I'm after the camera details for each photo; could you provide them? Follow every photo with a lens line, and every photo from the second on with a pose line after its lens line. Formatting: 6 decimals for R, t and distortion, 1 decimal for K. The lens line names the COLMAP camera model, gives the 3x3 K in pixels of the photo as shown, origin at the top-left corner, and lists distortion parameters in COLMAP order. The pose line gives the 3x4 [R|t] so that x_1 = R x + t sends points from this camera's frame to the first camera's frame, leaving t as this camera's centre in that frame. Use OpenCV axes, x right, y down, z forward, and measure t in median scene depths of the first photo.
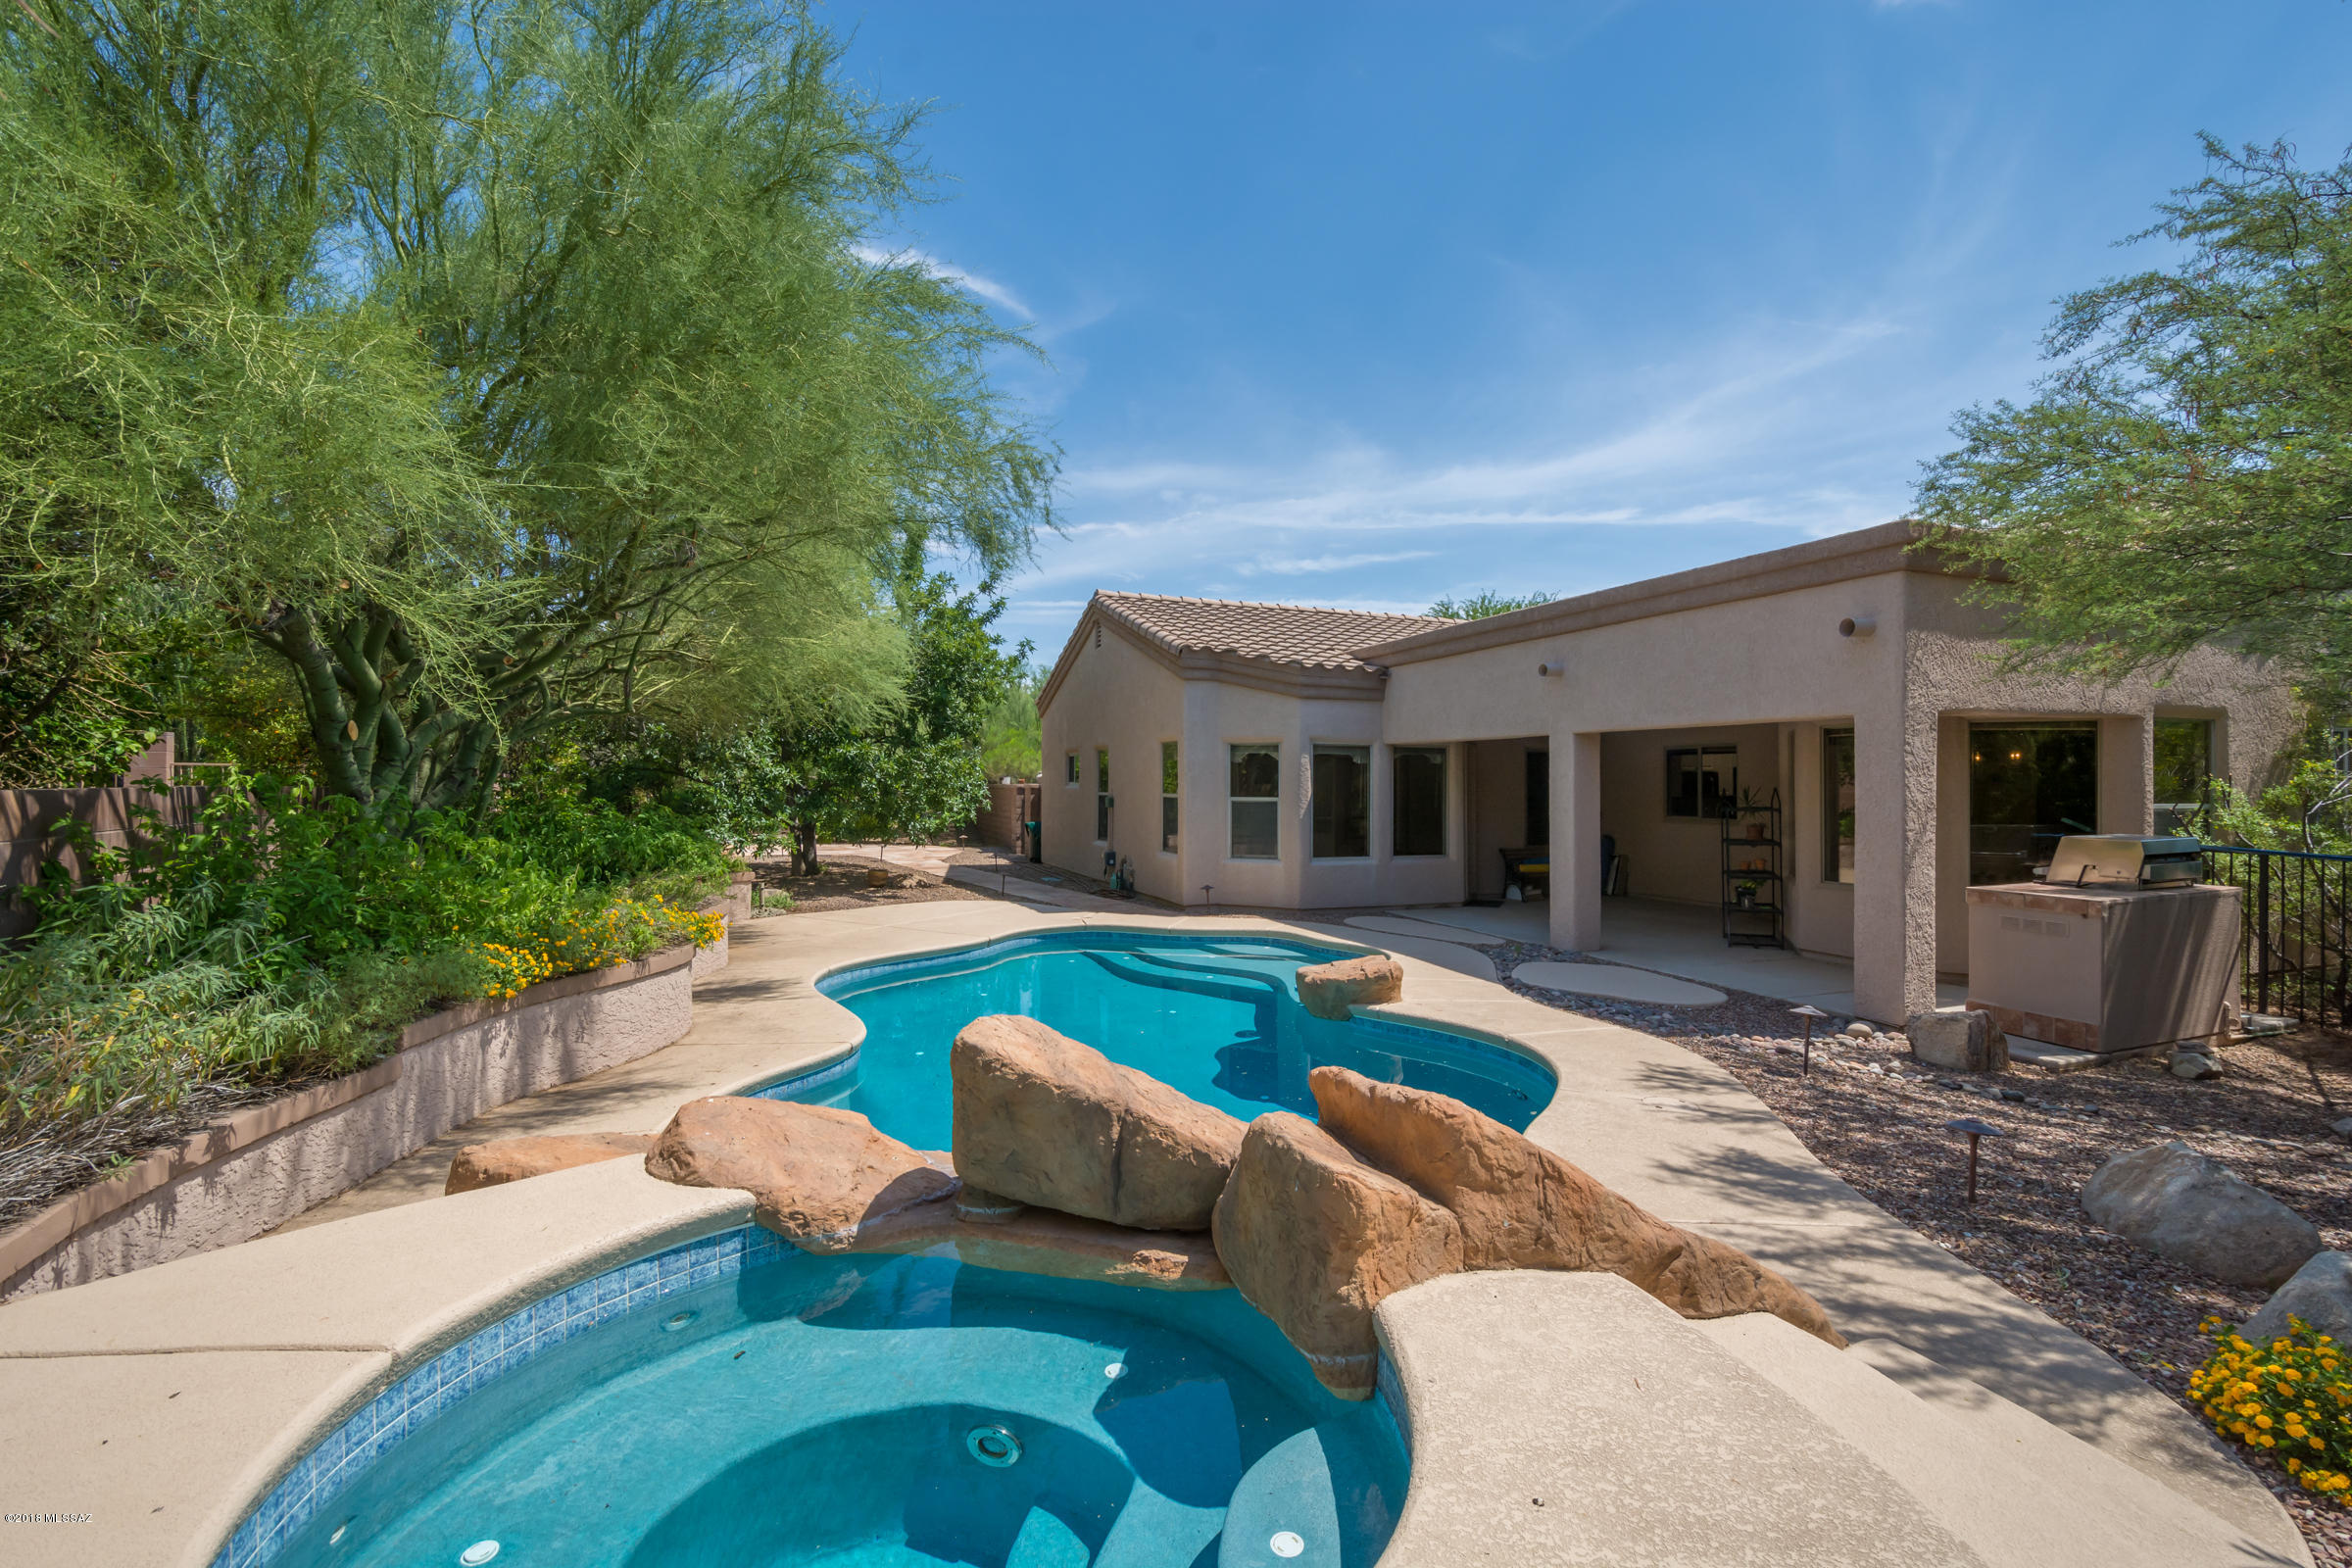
lens RADIAL K [[1021.0, 0, 1199.9], [0, 1021.0, 779.7], [0, 0, 1]] dist [0.021404, -0.026473]
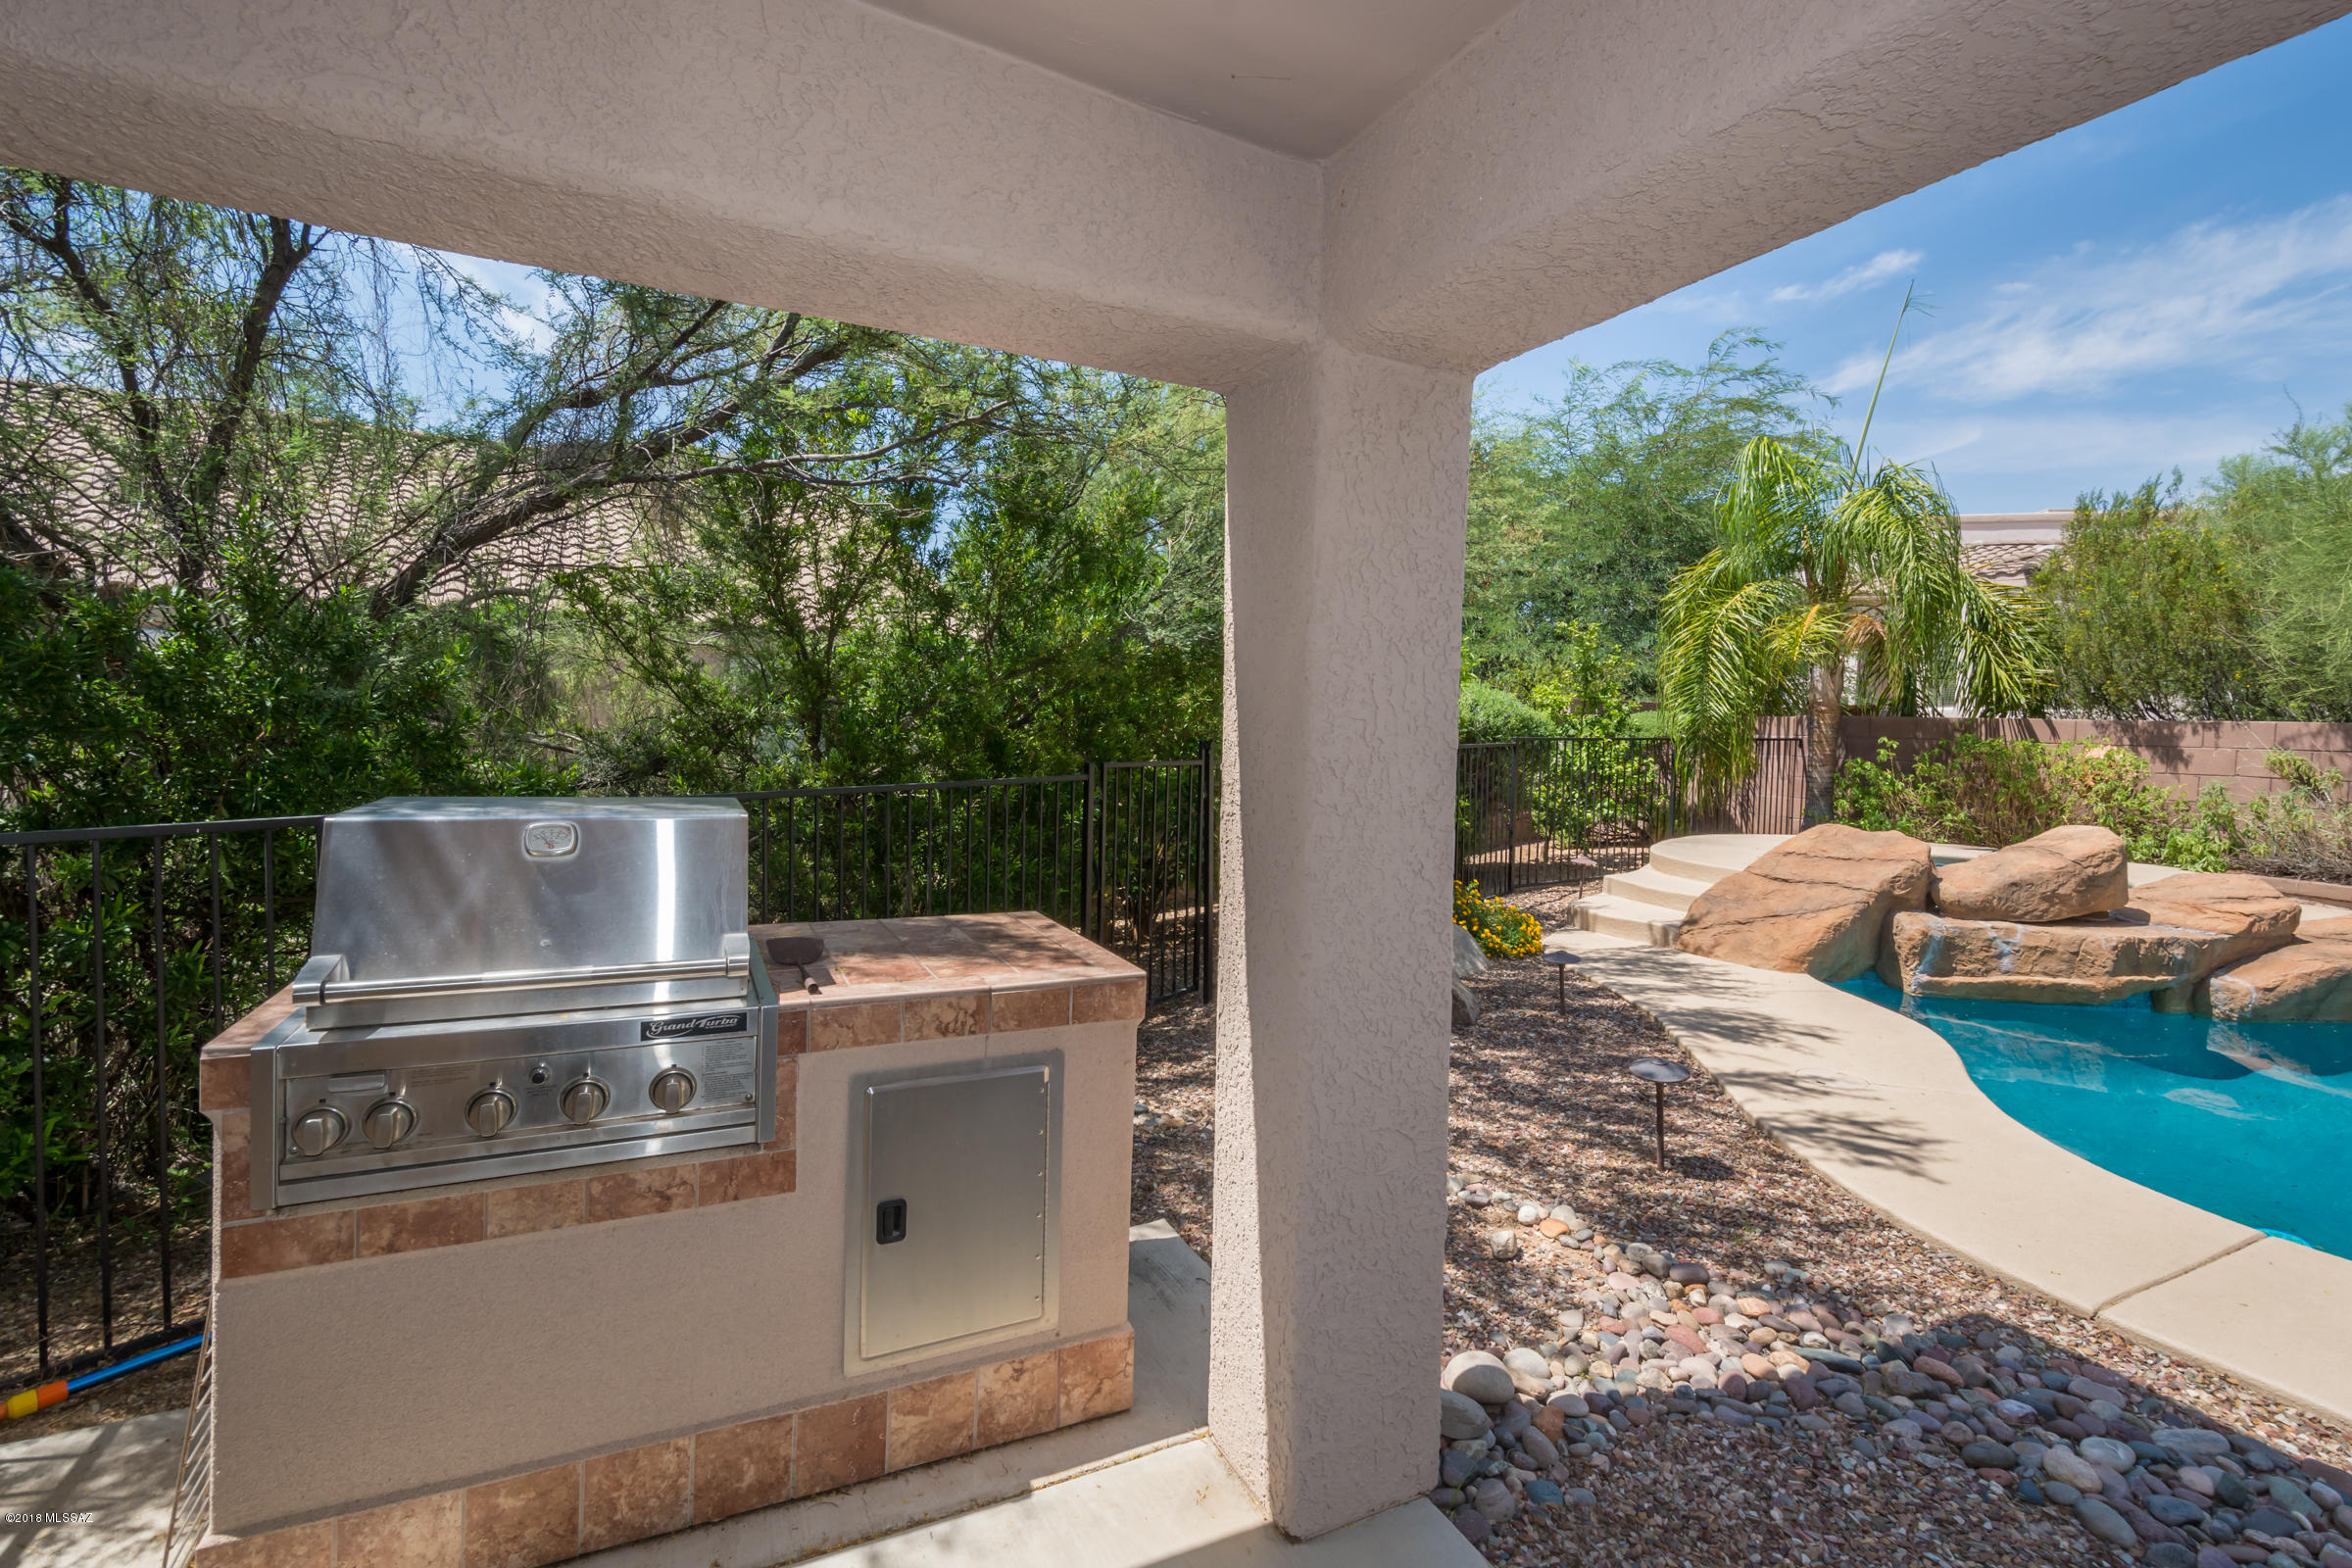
lens RADIAL K [[1070.7, 0, 1179.1], [0, 1070.7, 761.6], [0, 0, 1]] dist [0.003584, 0.000111]
pose [[-0.999510, -0.024212, -0.019843, 0.414755], [-0.025063, 0.998724, 0.043839, 0.014704], [0.018757, 0.044315, -0.998842, 0.749649]]
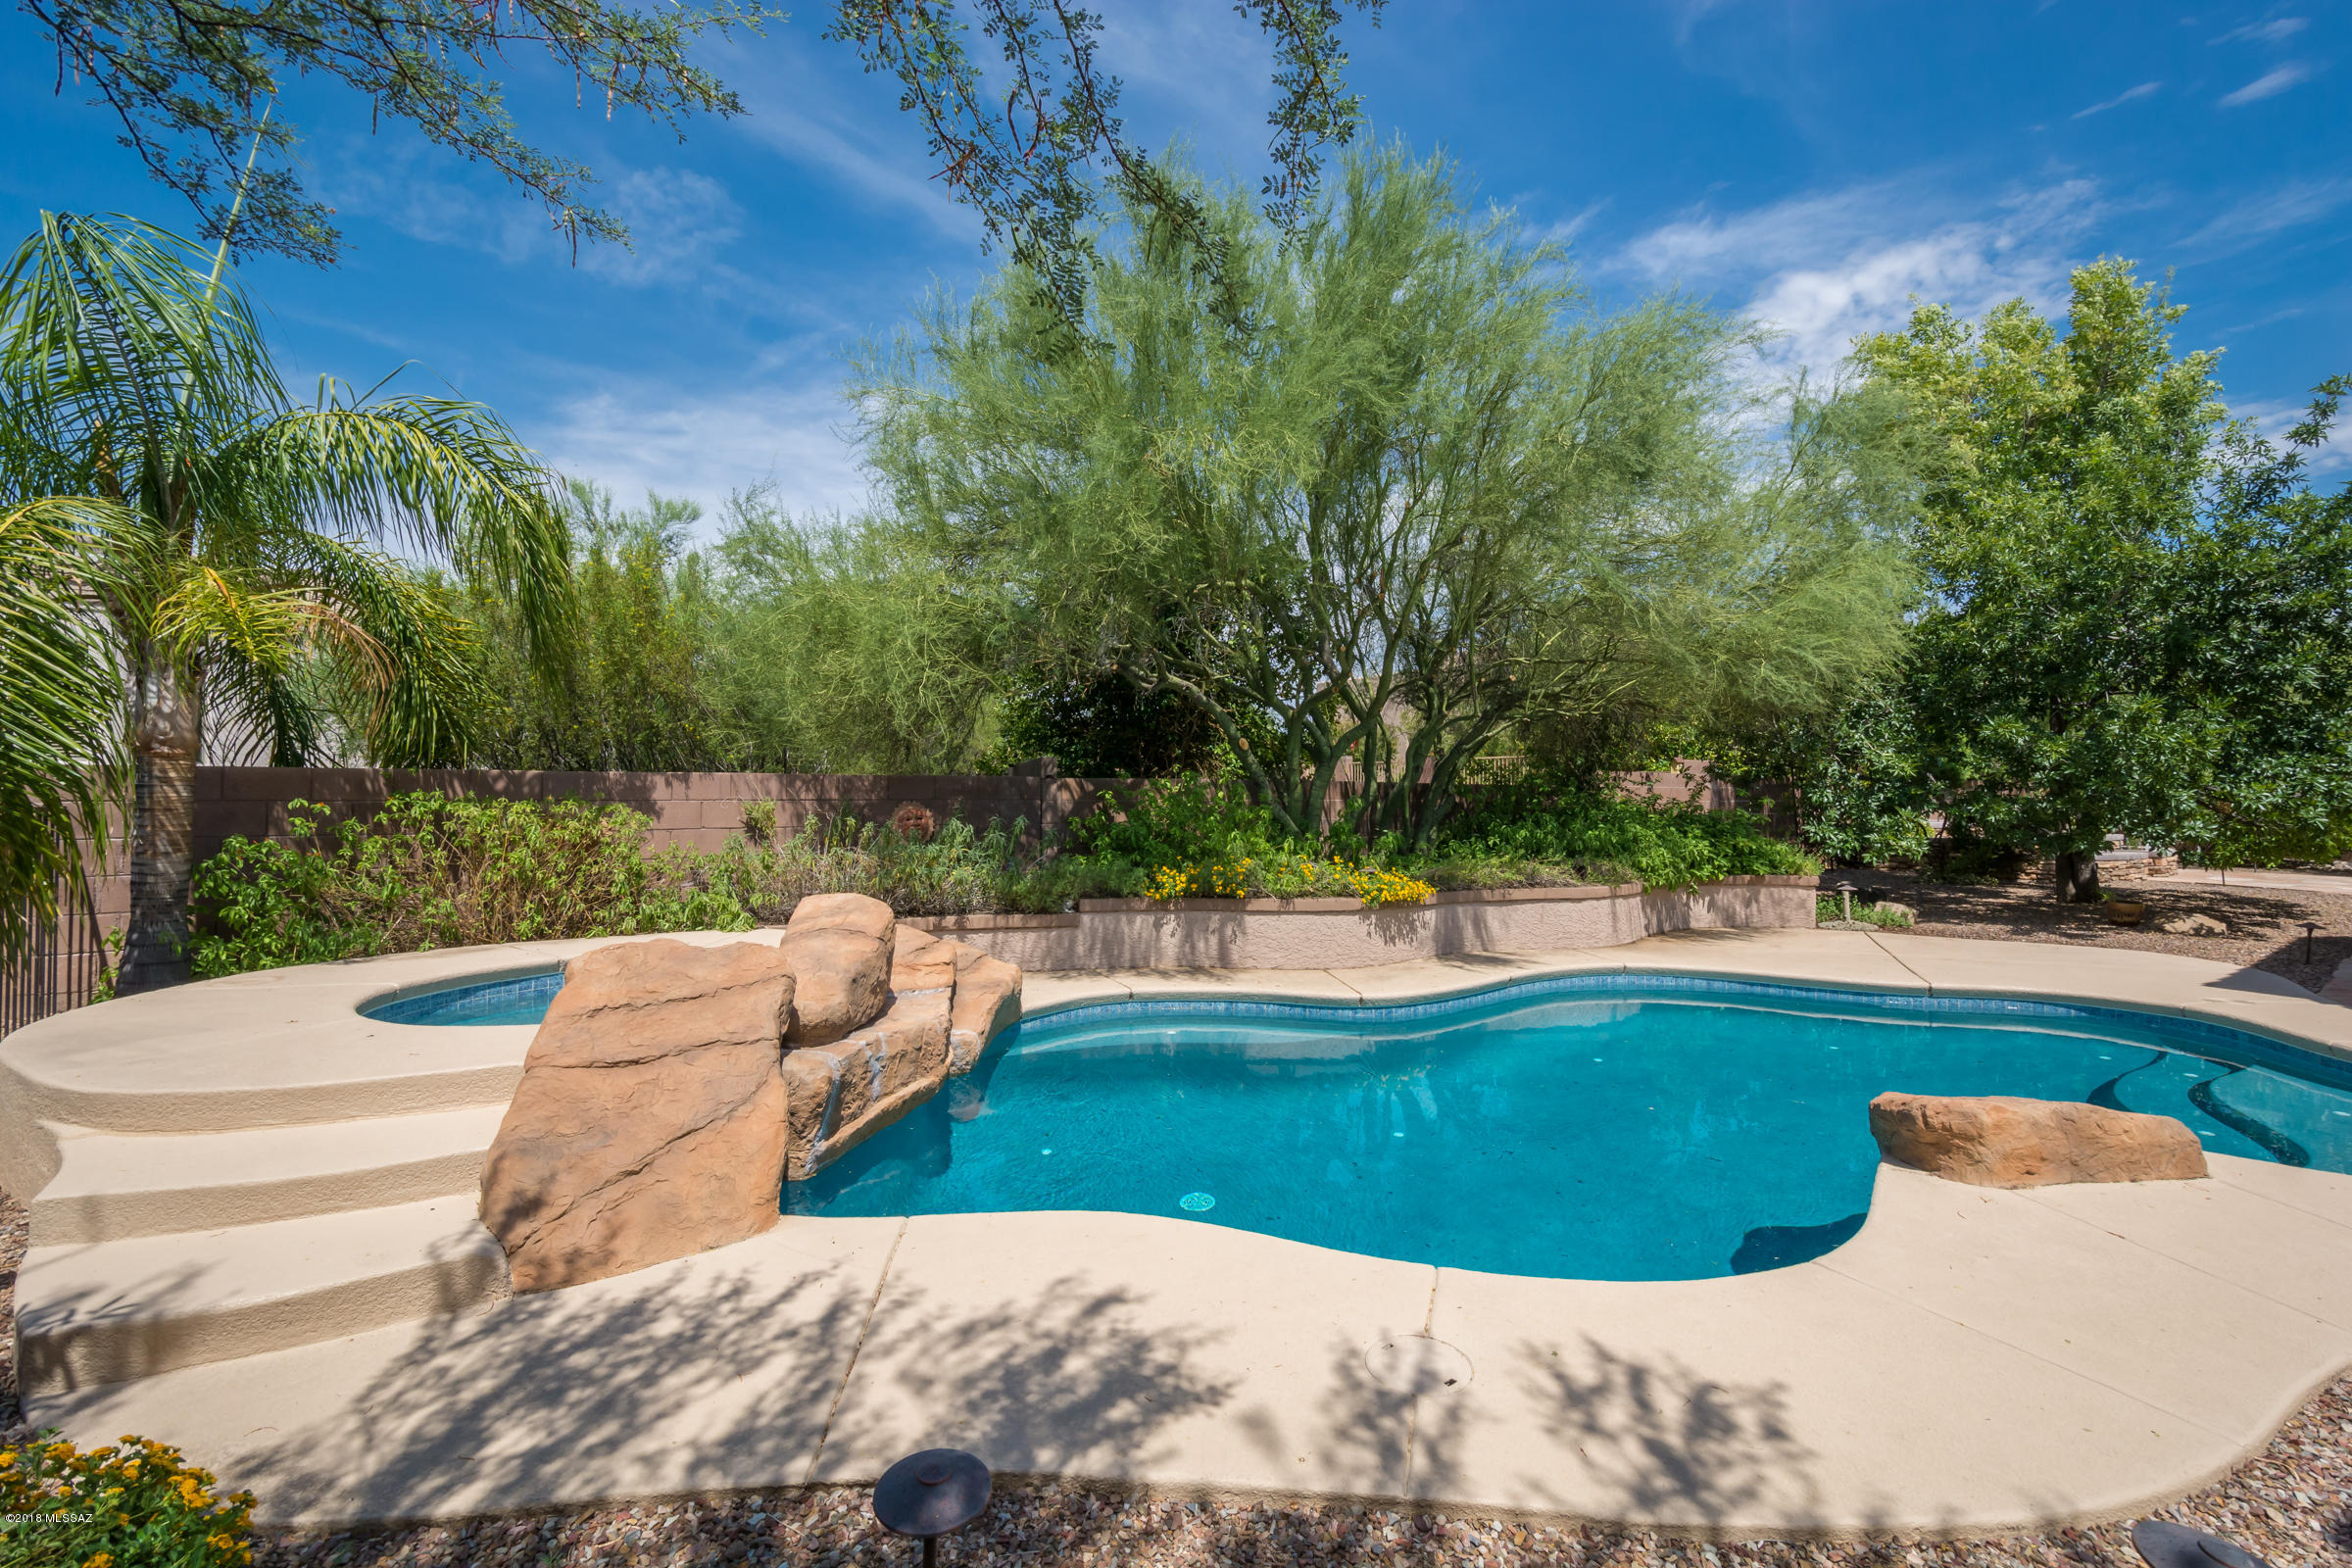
lens RADIAL K [[1017.9, 0, 1194.0], [0, 1017.9, 780.5], [0, 0, 1]] dist [0.026702, -0.016152]
pose [[0.077551, -0.019283, -0.996802, 0.385551], [0.003104, 0.999813, -0.019099, 0.020387], [0.996984, -0.001613, 0.077596, 0.359773]]
